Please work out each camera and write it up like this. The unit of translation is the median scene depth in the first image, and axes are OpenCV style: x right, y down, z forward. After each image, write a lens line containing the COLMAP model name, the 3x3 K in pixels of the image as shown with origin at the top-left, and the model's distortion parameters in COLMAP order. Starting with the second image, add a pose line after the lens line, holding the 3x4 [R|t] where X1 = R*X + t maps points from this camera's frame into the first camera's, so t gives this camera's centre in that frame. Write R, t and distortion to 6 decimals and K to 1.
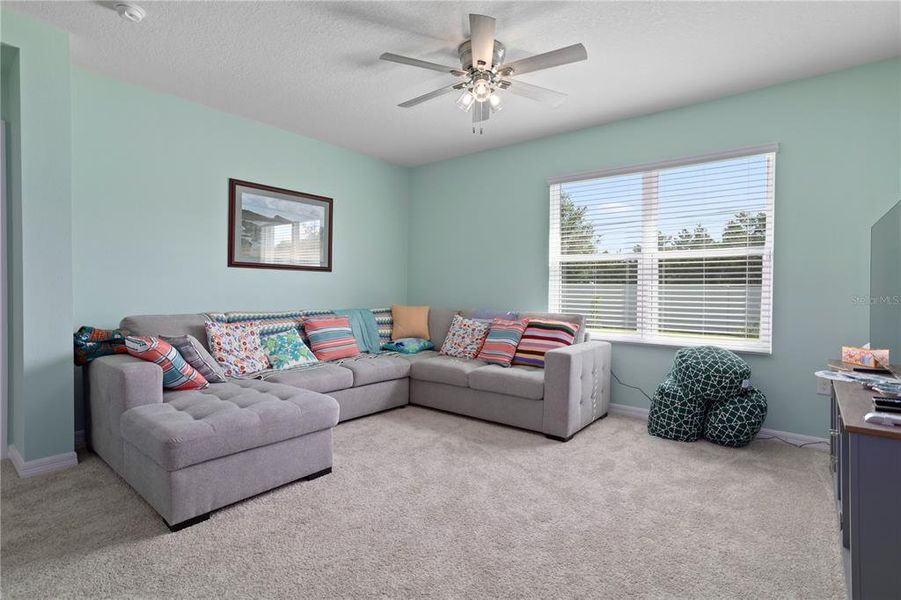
lens RADIAL K [[439.0, 0, 451.8], [0, 439.0, 288.8], [0, 0, 1]] dist [-0.002521, 0.000018]
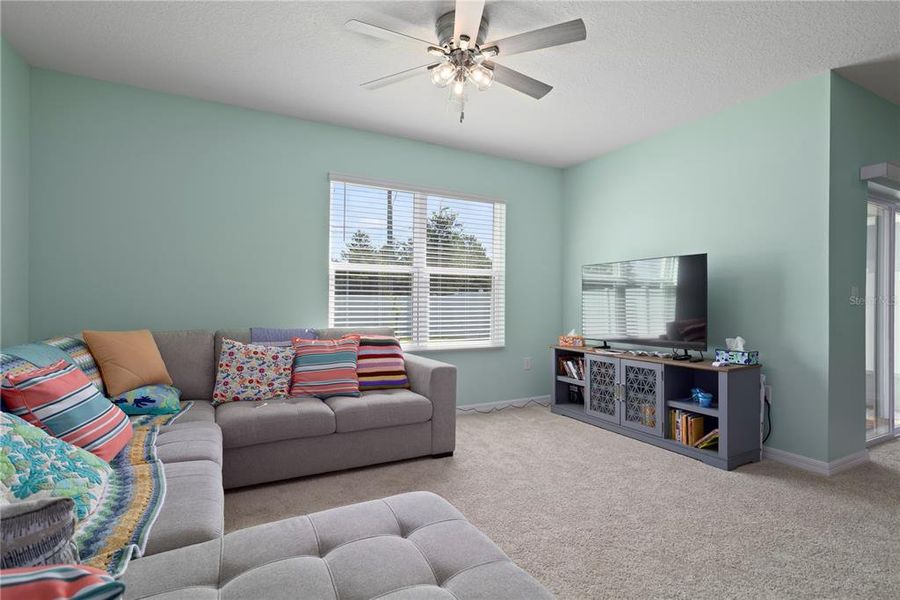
lens RADIAL K [[440.8, 0, 453.7], [0, 440.8, 299.6], [0, 0, 1]] dist [-0.021605, 0.000729]
pose [[0.405448, 0.000033, 0.914118, -0.525168], [-0.005704, 0.999981, 0.002494, -0.005100], [-0.914100, -0.006226, 0.405441, 0.478547]]
